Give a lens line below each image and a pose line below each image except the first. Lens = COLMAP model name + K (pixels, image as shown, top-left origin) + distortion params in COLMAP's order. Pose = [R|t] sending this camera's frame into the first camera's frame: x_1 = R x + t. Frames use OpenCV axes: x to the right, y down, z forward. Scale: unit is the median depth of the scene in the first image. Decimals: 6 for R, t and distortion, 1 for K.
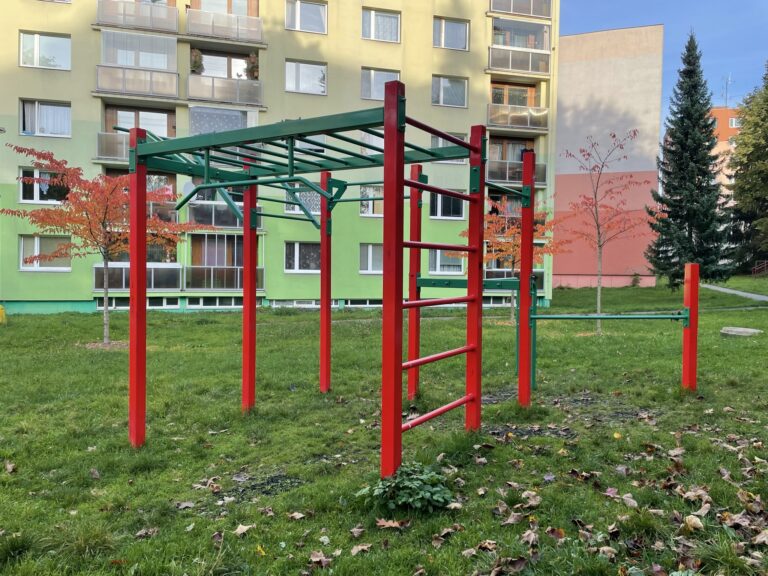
lens RADIAL K [[584.0, 0, 385.1], [0, 584.0, 277.4], [0, 0, 1]] dist [0.046798, -0.017741]
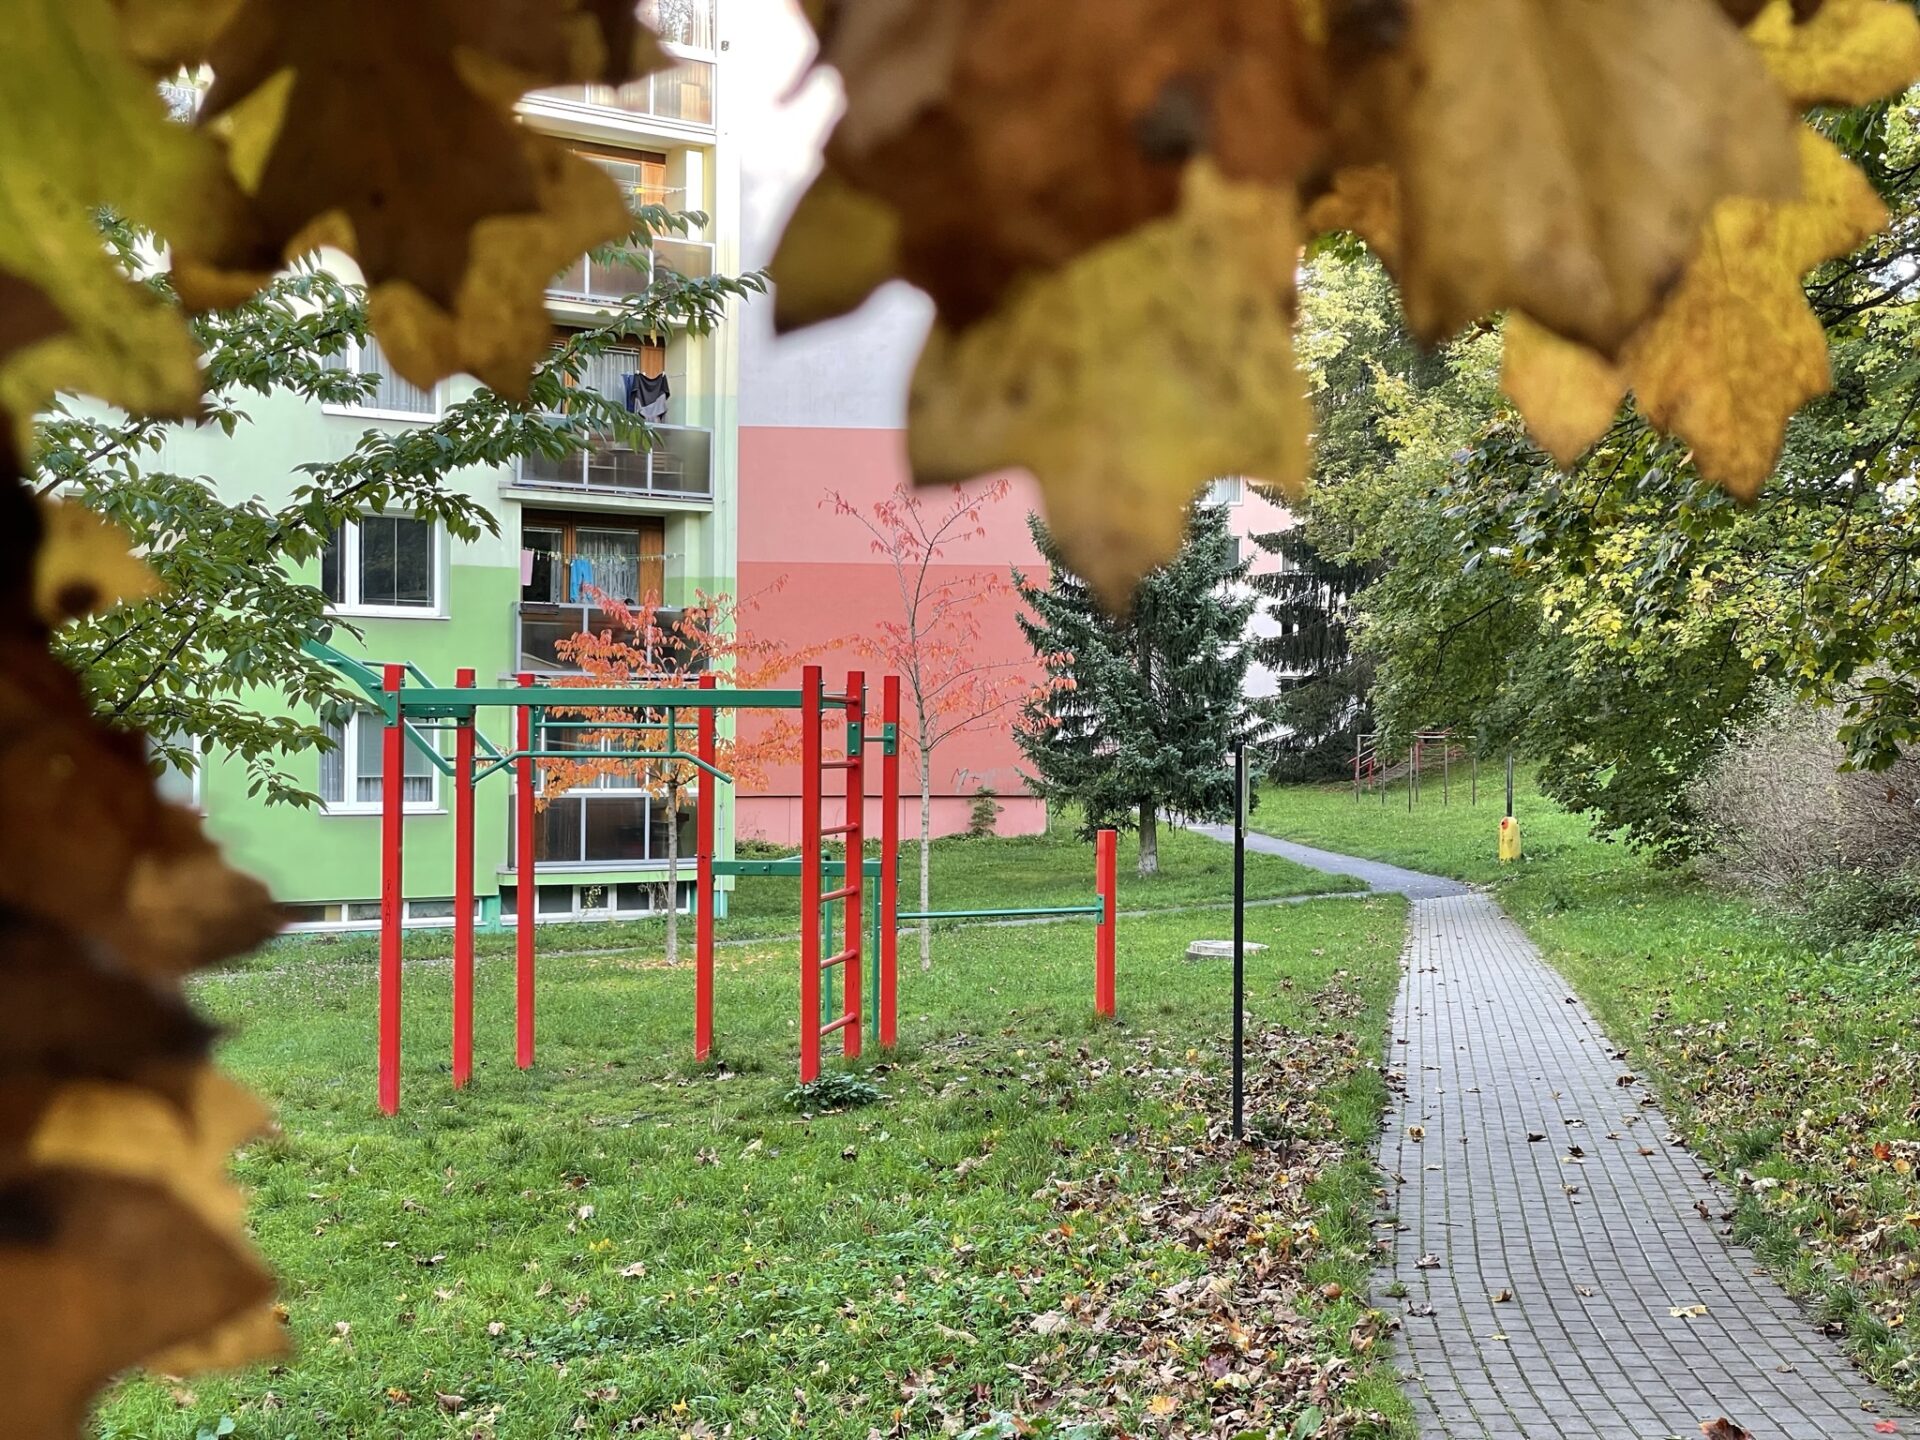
lens RADIAL K [[2909.4, 0, 1002.2], [0, 2909.4, 714.0], [0, 0, 1]] dist [0.154031, 0.000000]
pose [[0.914055, -0.002724, 0.405582, -0.177800], [0.012862, 0.999669, -0.022274, -0.015718], [-0.405387, 0.025576, 0.913787, -0.377977]]
